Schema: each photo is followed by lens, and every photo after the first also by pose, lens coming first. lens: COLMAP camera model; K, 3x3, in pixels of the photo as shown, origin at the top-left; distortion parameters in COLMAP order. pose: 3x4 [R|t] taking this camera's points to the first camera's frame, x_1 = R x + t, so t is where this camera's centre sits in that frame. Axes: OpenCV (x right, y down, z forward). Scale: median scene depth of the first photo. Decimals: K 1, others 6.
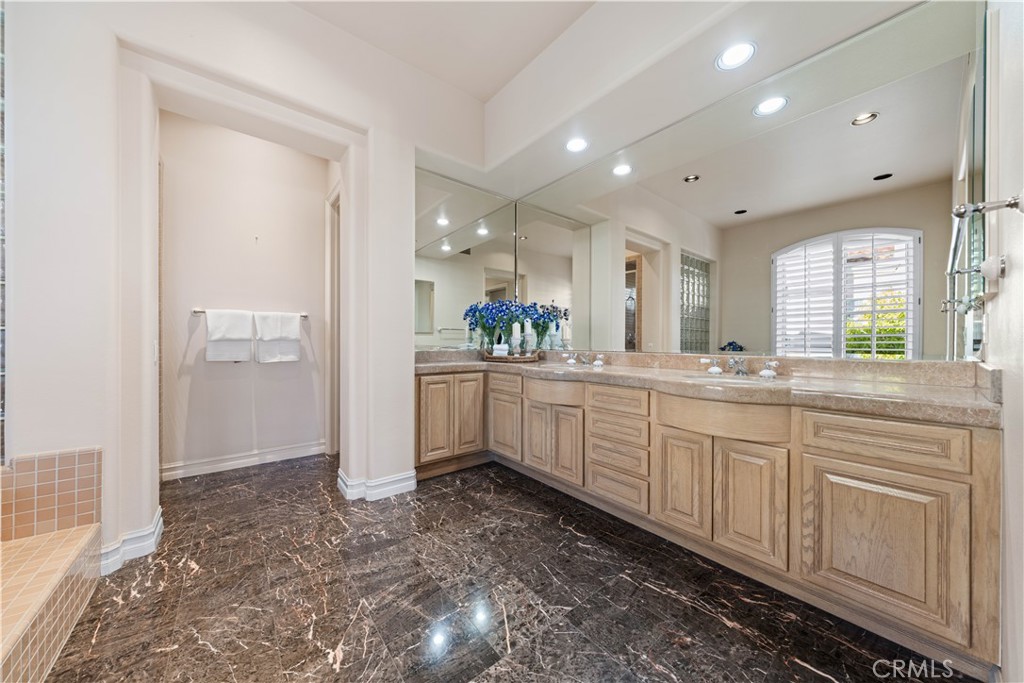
lens RADIAL K [[348.6, 0, 515.2], [0, 348.6, 340.7], [0, 0, 1]] dist [-0.000397, -0.000062]
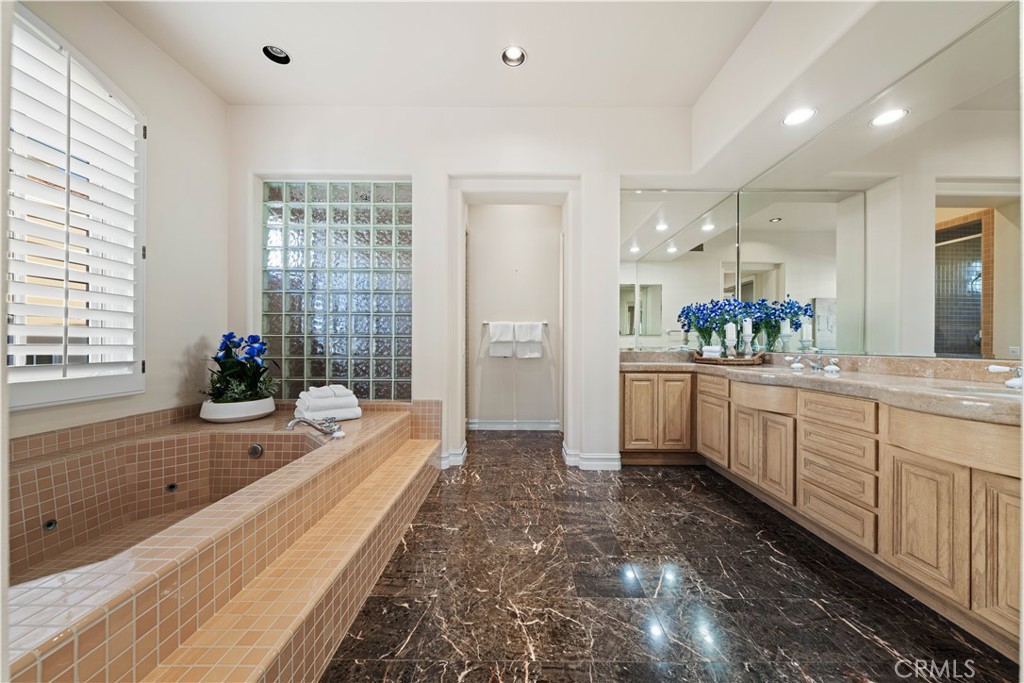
lens RADIAL K [[348.6, 0, 515.2], [0, 348.6, 340.7], [0, 0, 1]] dist [-0.000397, -0.000062]
pose [[0.775195, -0.005519, -0.631698, 0.192606], [0.000413, 0.999966, -0.008231, 0.005280], [0.631722, 0.006120, 0.775171, -0.129066]]
